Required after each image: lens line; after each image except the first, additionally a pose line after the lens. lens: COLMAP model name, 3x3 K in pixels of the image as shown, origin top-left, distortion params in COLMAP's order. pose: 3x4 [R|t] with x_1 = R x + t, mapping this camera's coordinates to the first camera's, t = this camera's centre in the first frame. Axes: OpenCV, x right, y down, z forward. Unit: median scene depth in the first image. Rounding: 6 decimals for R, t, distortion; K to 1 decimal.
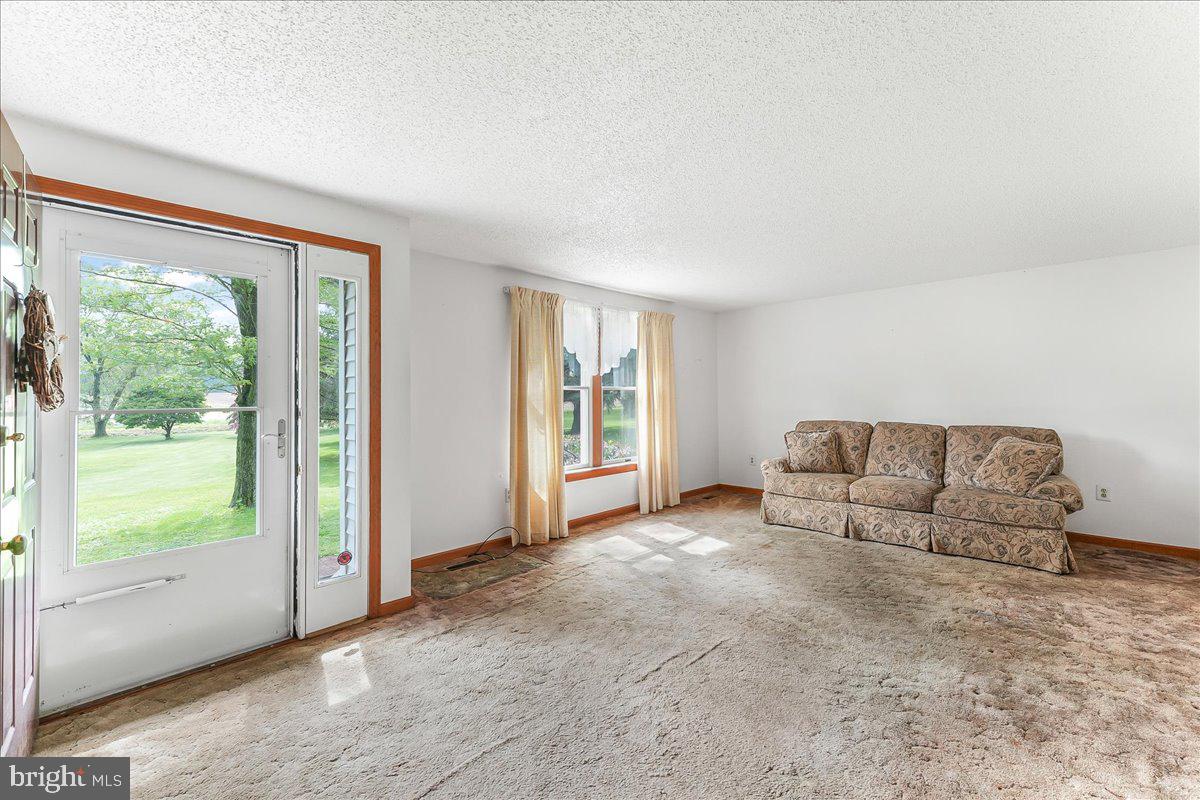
lens RADIAL K [[480.2, 0, 600.3], [0, 480.2, 384.6], [0, 0, 1]] dist [0.003099, 0.000277]
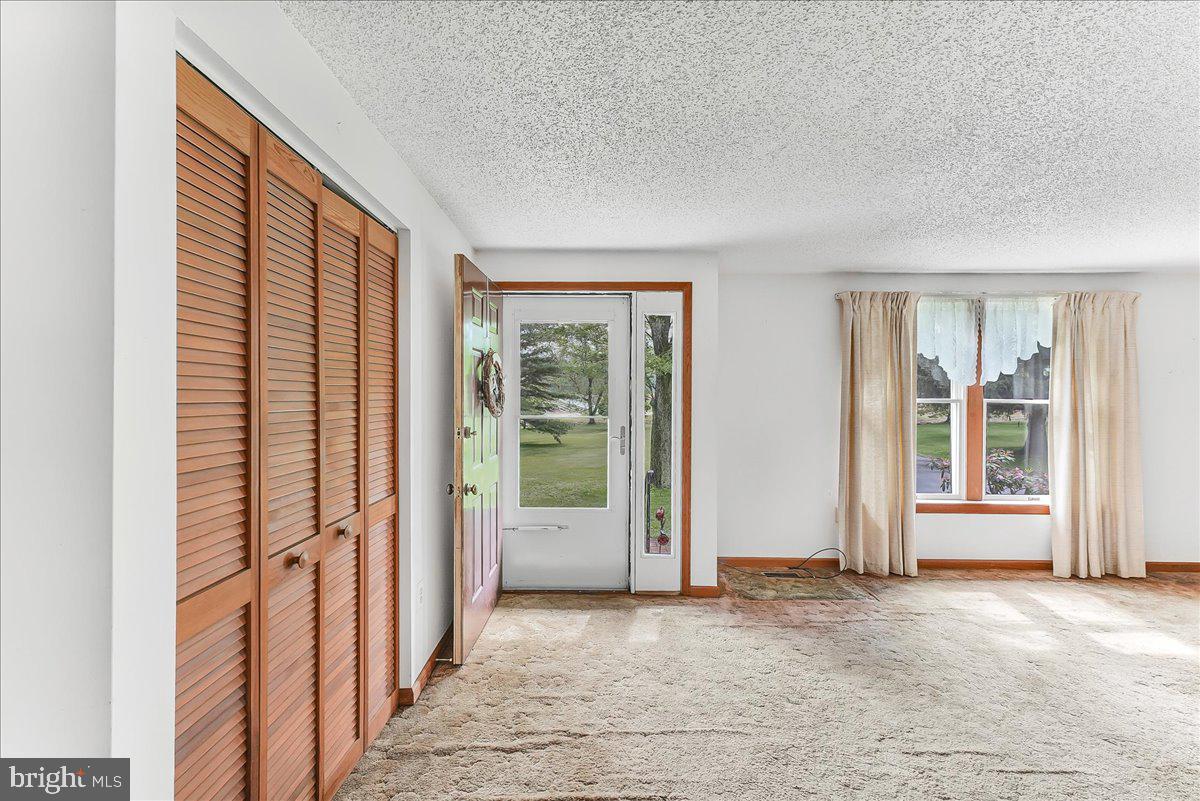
lens RADIAL K [[483.7, 0, 599.0], [0, 483.7, 396.6], [0, 0, 1]] dist [0.001586, 0.000152]
pose [[0.710440, 0.009310, -0.703697, 0.200038], [0.002659, 0.999870, 0.015912, -0.026503], [0.703753, -0.013176, 0.710322, -0.000321]]
